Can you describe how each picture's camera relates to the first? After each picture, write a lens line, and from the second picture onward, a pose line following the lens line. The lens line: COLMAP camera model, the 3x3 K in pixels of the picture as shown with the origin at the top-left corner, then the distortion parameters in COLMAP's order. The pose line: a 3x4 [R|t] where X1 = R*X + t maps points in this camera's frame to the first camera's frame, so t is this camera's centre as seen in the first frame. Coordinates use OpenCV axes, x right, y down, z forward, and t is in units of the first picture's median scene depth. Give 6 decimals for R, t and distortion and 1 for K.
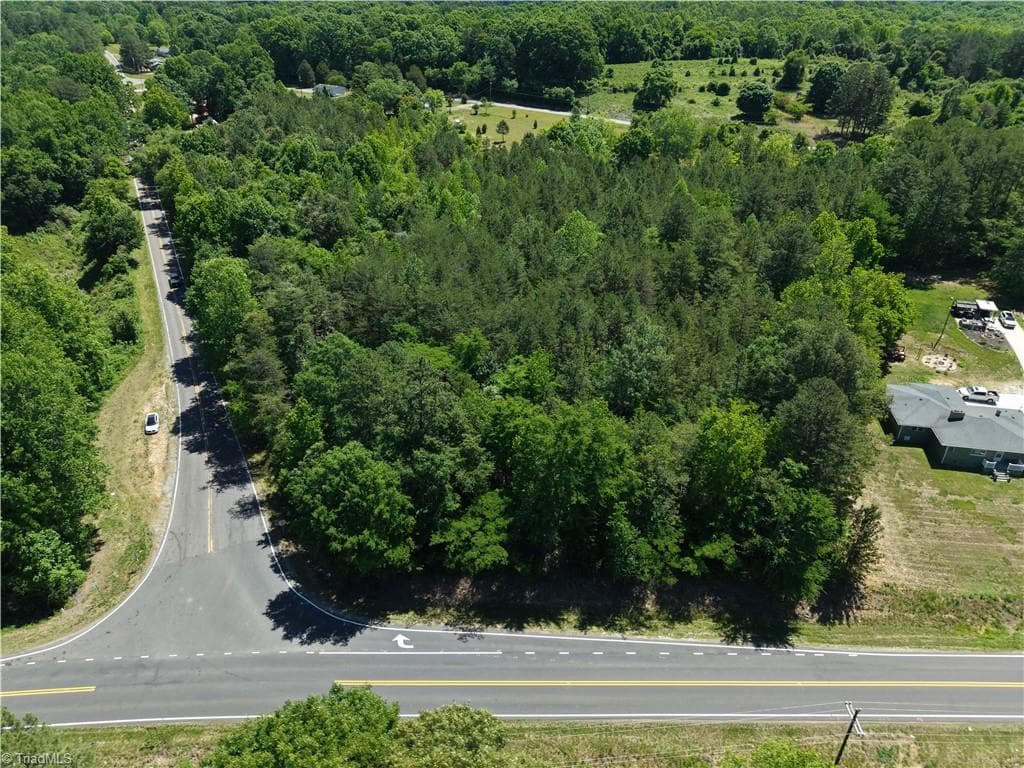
lens RADIAL K [[684.9, 0, 512.5], [0, 684.9, 382.8], [0, 0, 1]] dist [0.018925, -0.018226]
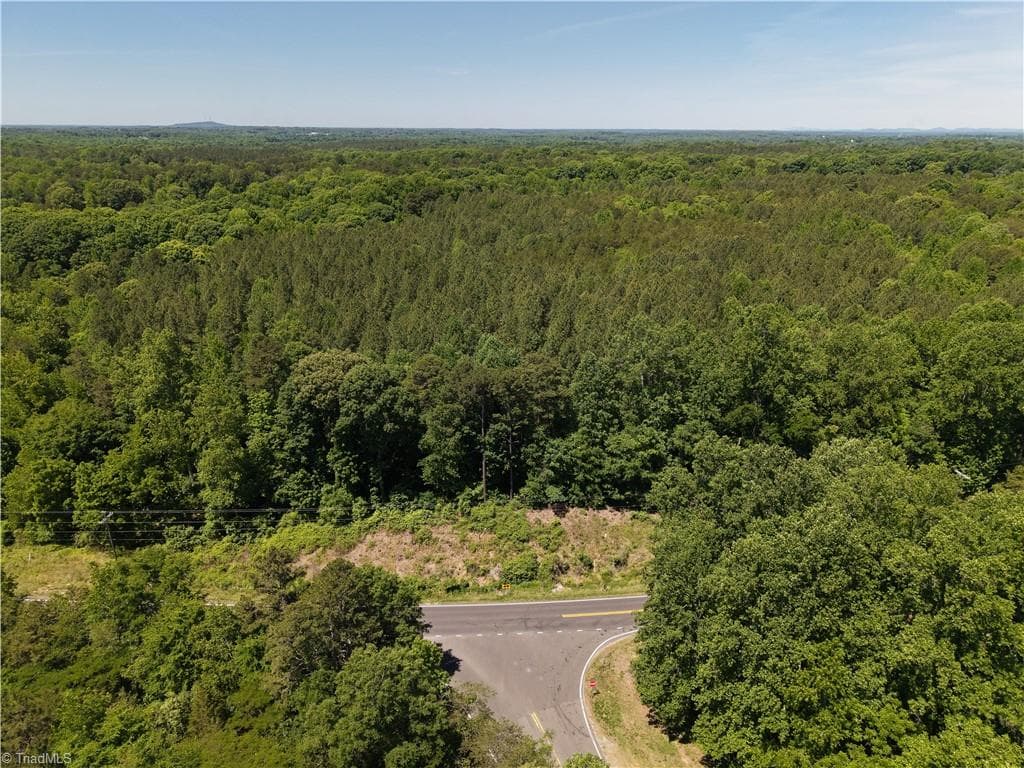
lens RADIAL K [[684.9, 0, 512.1], [0, 684.9, 389.5], [0, 0, 1]] dist [0.018925, -0.018226]
pose [[-0.999910, -0.013101, -0.002938, -0.342011], [-0.010542, 0.630605, 0.776033, -0.690269], [-0.008314, 0.775994, -0.630686, 1.079808]]
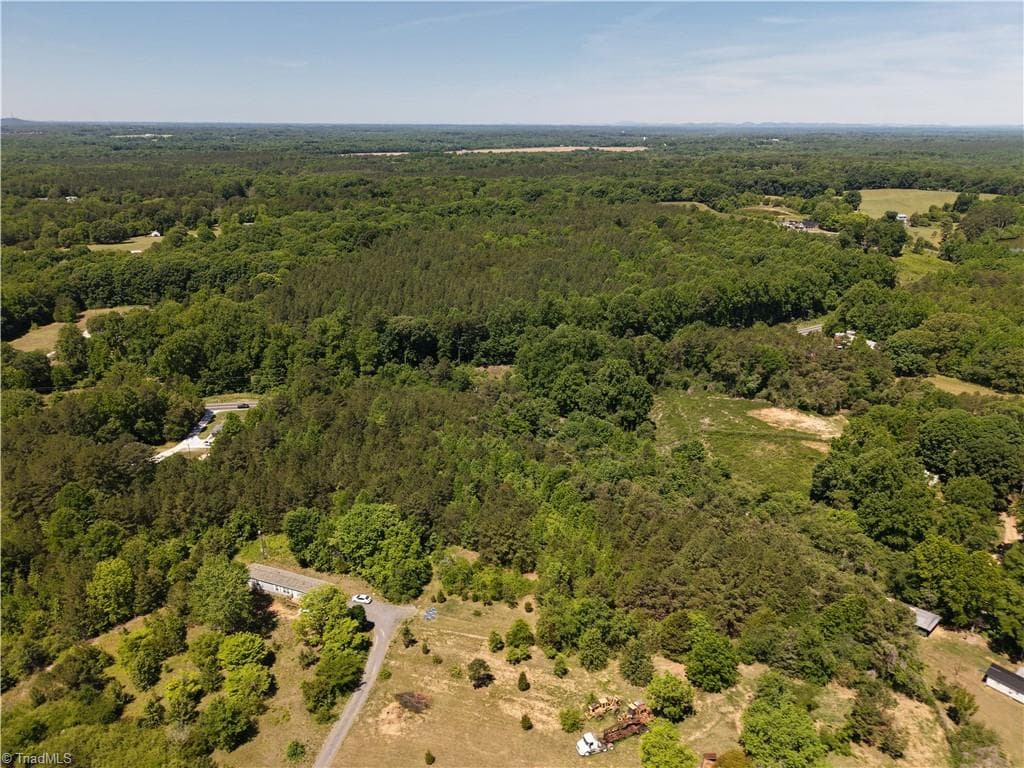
lens RADIAL K [[684.9, 0, 510.9], [0, 684.9, 380.8], [0, 0, 1]] dist [0.018925, -0.018226]
pose [[-0.977588, 0.062058, -0.201171, 0.154408], [-0.116197, 0.637780, 0.761403, -2.267072], [0.175554, 0.767714, -0.616276, 2.734254]]
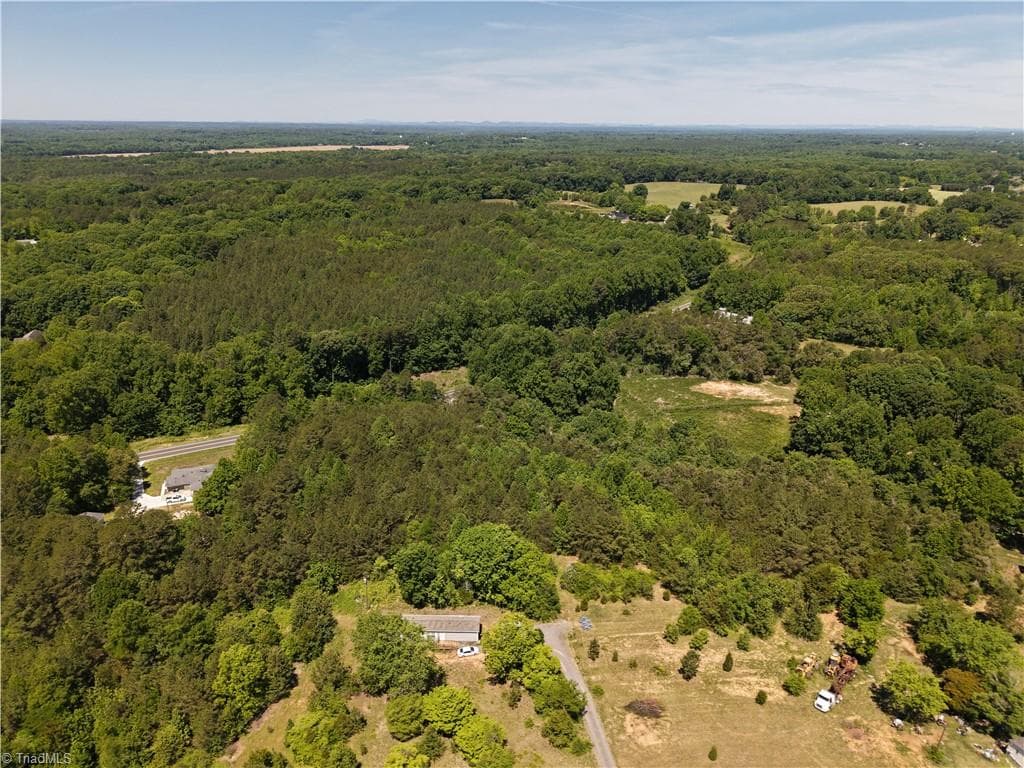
lens RADIAL K [[684.9, 0, 511.8], [0, 684.9, 381.6], [0, 0, 1]] dist [0.018925, -0.018226]
pose [[-0.847989, 0.171875, -0.501371, 0.885923], [-0.279172, 0.659254, 0.698174, -2.102650], [0.450530, 0.732013, -0.511057, 2.457020]]
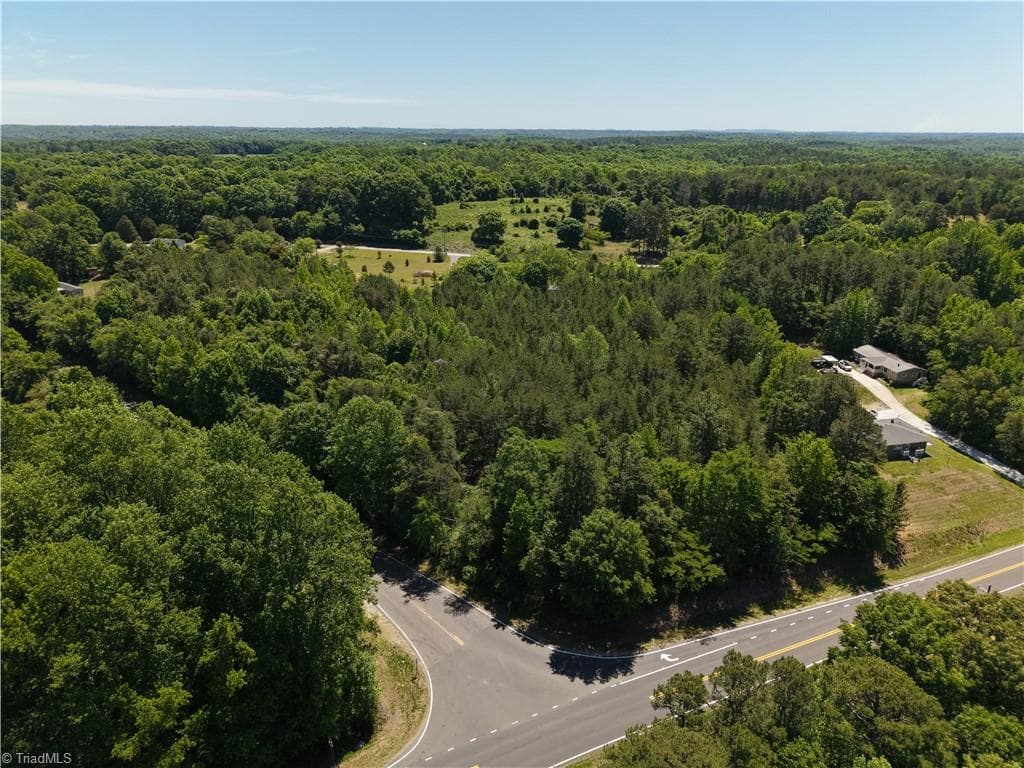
lens RADIAL K [[684.9, 0, 514.2], [0, 684.9, 386.2], [0, 0, 1]] dist [0.018925, -0.018226]
pose [[0.916775, -0.139031, 0.374424, -0.620622], [0.199594, 0.971486, -0.127973, -0.003758], [-0.345955, 0.192055, 0.918384, -0.121402]]
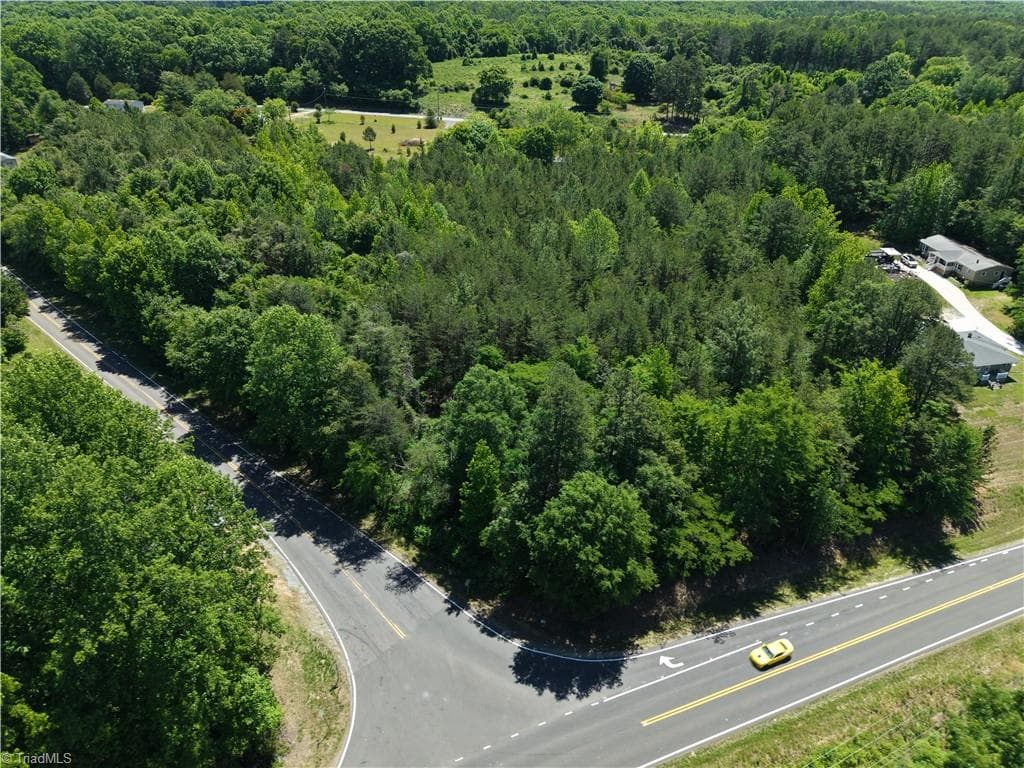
lens RADIAL K [[684.9, 0, 512.5], [0, 684.9, 385.6], [0, 0, 1]] dist [0.018925, -0.018226]
pose [[0.929839, -0.186609, 0.317138, -0.451916], [0.185229, 0.982079, 0.034785, -0.061507], [-0.317946, 0.026399, 0.947741, 0.105410]]
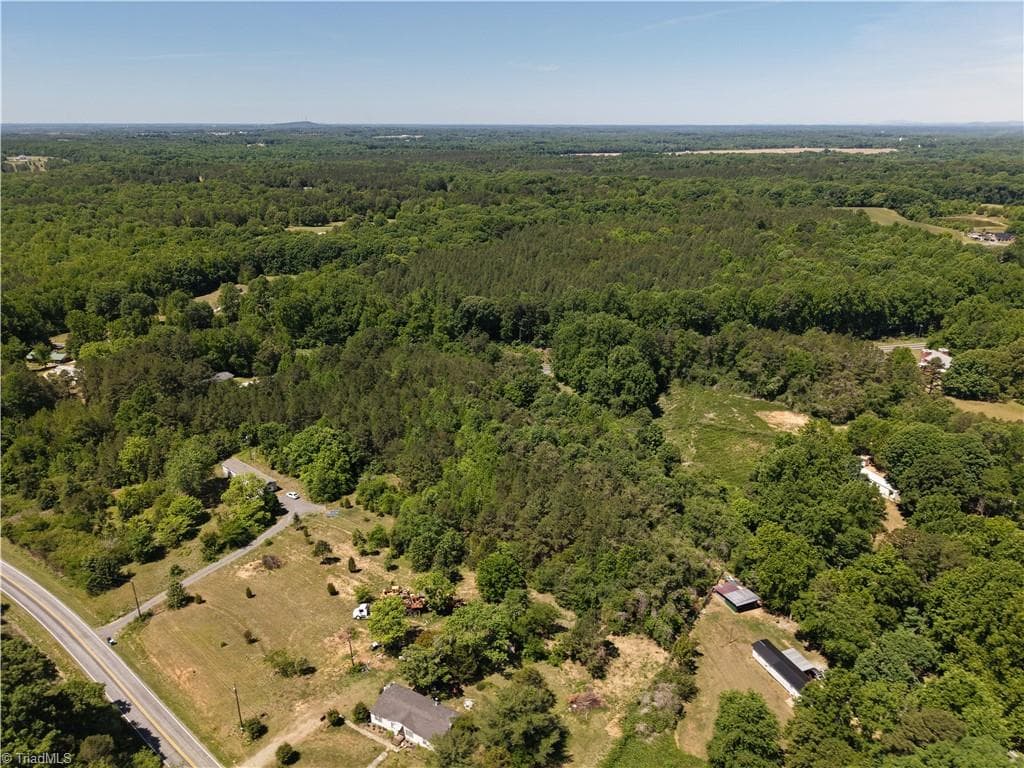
lens RADIAL K [[684.9, 0, 511.0], [0, 684.9, 379.8], [0, 0, 1]] dist [0.018925, -0.018226]
pose [[-0.993425, -0.047660, 0.104089, -0.657410], [0.050192, 0.635852, 0.770177, -2.451387], [-0.102892, 0.770338, -0.629279, 3.040281]]
